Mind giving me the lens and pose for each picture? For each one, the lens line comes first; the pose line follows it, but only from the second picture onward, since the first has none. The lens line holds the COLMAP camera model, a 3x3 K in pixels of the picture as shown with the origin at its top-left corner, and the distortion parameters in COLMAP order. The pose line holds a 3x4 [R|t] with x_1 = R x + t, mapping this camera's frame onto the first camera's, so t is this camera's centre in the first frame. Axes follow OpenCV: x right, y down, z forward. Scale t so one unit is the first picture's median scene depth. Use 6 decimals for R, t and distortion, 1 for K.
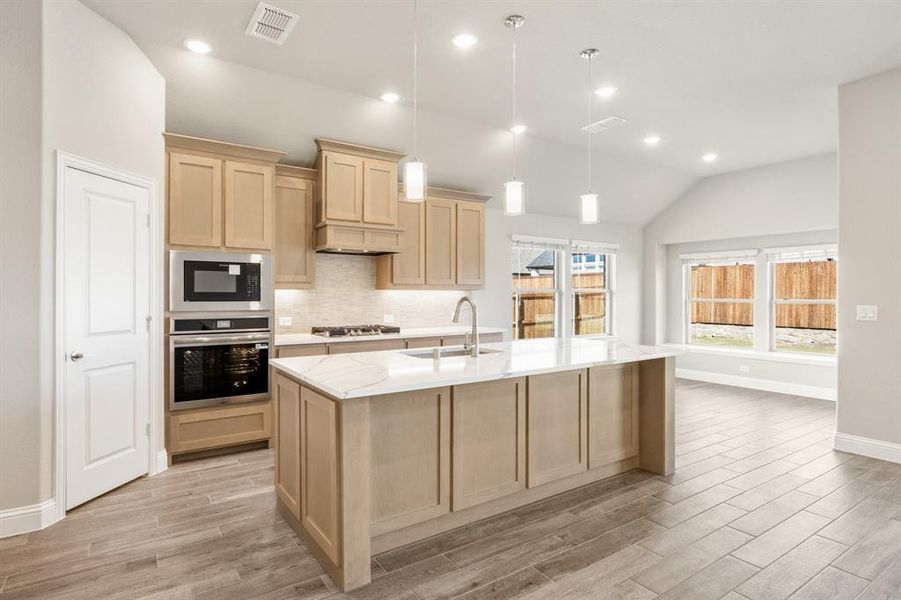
lens RADIAL K [[470.2, 0, 419.5], [0, 470.2, 294.3], [0, 0, 1]] dist [0.000344, -0.000939]
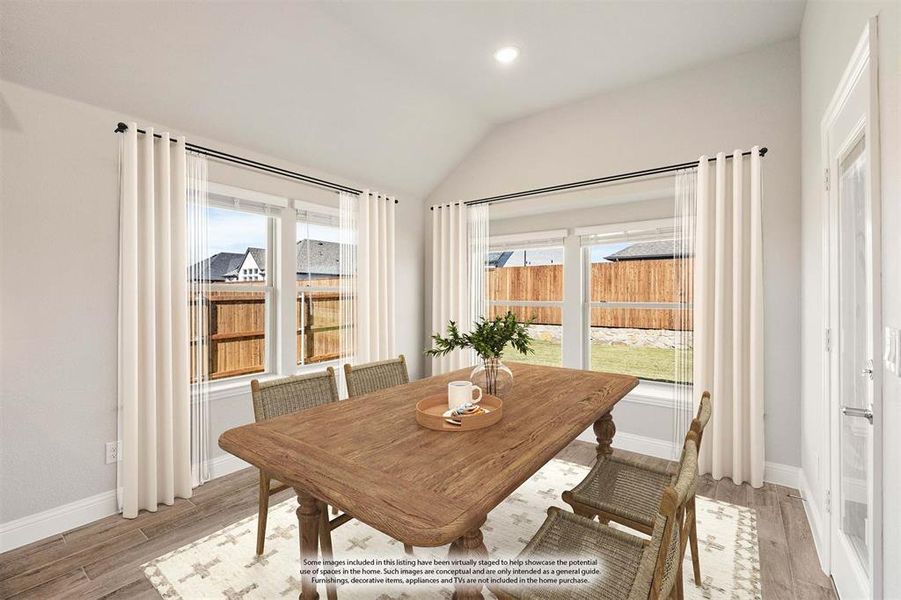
lens RADIAL K [[401.1, 0, 406.9], [0, 401.1, 296.6], [0, 0, 1]] dist [-0.005566, -0.000093]
pose [[0.951022, -0.003265, 0.309107, 0.544435], [0.001727, 0.999985, 0.005251, -0.000820], [-0.309119, -0.004460, 0.951013, 0.892368]]
